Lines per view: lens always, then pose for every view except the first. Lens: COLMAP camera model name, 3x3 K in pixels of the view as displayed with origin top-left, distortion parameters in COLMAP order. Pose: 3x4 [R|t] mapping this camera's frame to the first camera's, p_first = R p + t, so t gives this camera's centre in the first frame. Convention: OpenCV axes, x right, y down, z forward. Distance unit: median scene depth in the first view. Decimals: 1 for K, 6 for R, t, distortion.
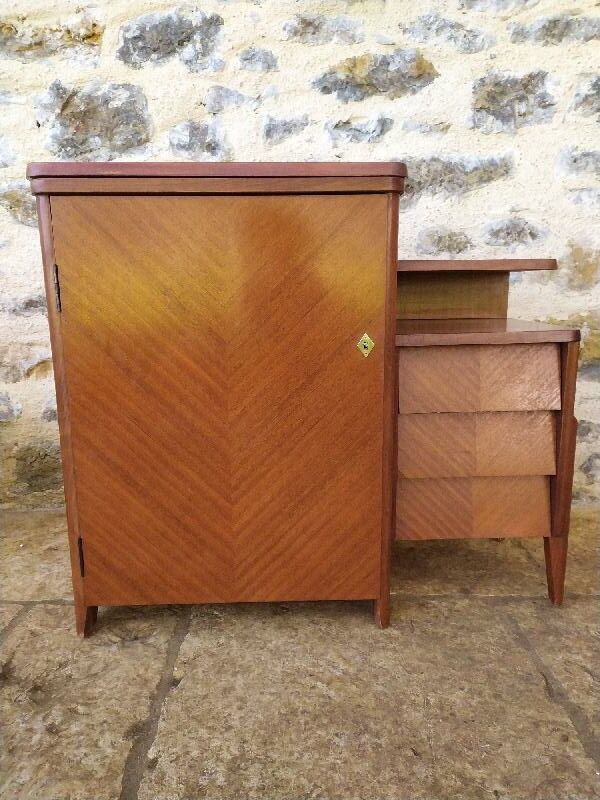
lens RADIAL K [[594.3, 0, 299.5], [0, 594.3, 408.5], [0, 0, 1]] dist [0.052321, -0.045803]
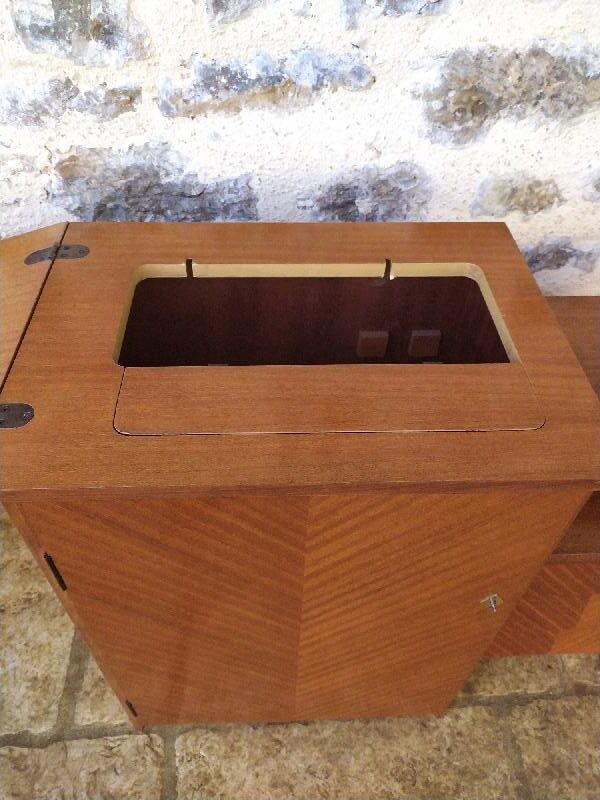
lens RADIAL K [[596.4, 0, 298.1], [0, 596.4, 403.6], [0, 0, 1]] dist [0.008699, -0.009543]
pose [[0.997892, -0.028089, 0.058510, -0.024367], [-0.011019, 0.815095, 0.579222, -0.471041], [-0.063961, -0.578646, 0.813067, 0.411260]]
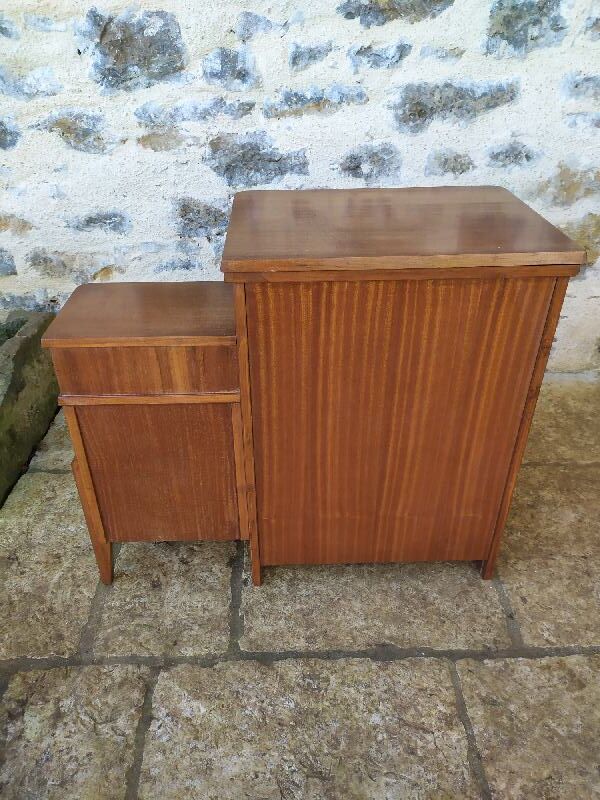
lens RADIAL K [[601.7, 0, 299.0], [0, 601.7, 409.2], [0, 0, 1]] dist [0.025303, -0.011486]
pose [[0.999992, -0.000157, 0.003888, -0.047972], [-0.001381, 0.919779, 0.392434, -0.309622], [-0.003638, -0.392436, 0.919772, -0.238755]]
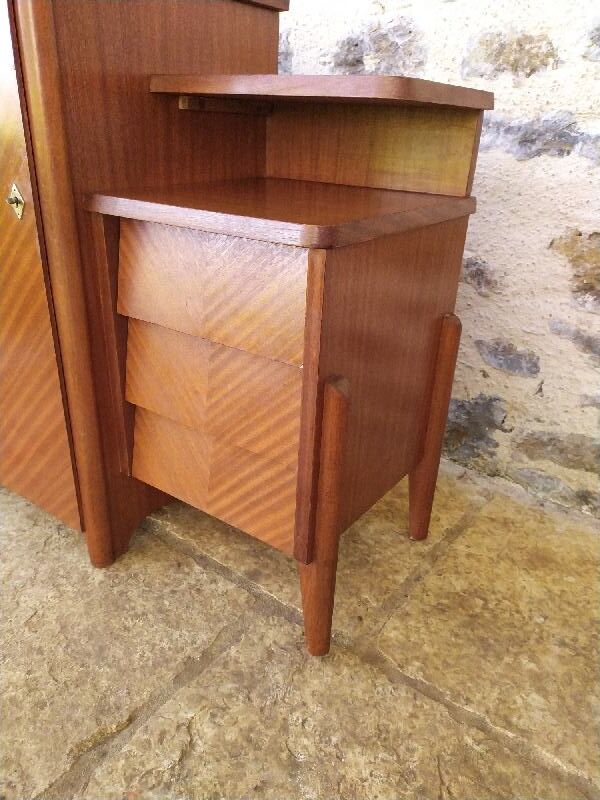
lens RADIAL K [[594.3, 0, 299.5], [0, 594.3, 408.5], [0, 0, 1]] dist [0.052321, -0.045803]
pose [[0.791327, 0.304145, -0.530375, 0.515147], [-0.176446, 0.944182, 0.278185, -0.081519], [0.585379, -0.126553, 0.800822, 0.374939]]
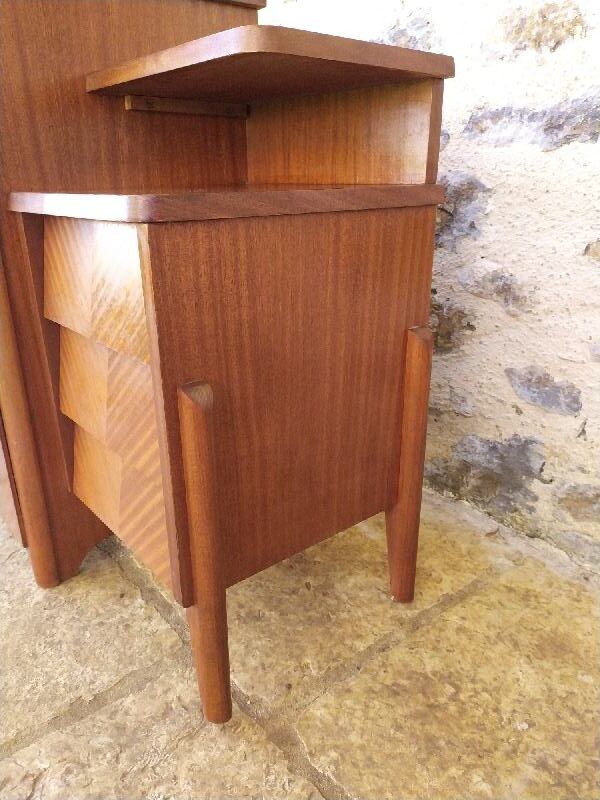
lens RADIAL K [[601.7, 0, 299.0], [0, 601.7, 409.2], [0, 0, 1]] dist [0.025303, -0.011486]
pose [[0.611658, 0.293554, -0.734643, 0.606047], [-0.162605, 0.955432, 0.246394, -0.073096], [0.774231, -0.031252, 0.632131, 0.540999]]
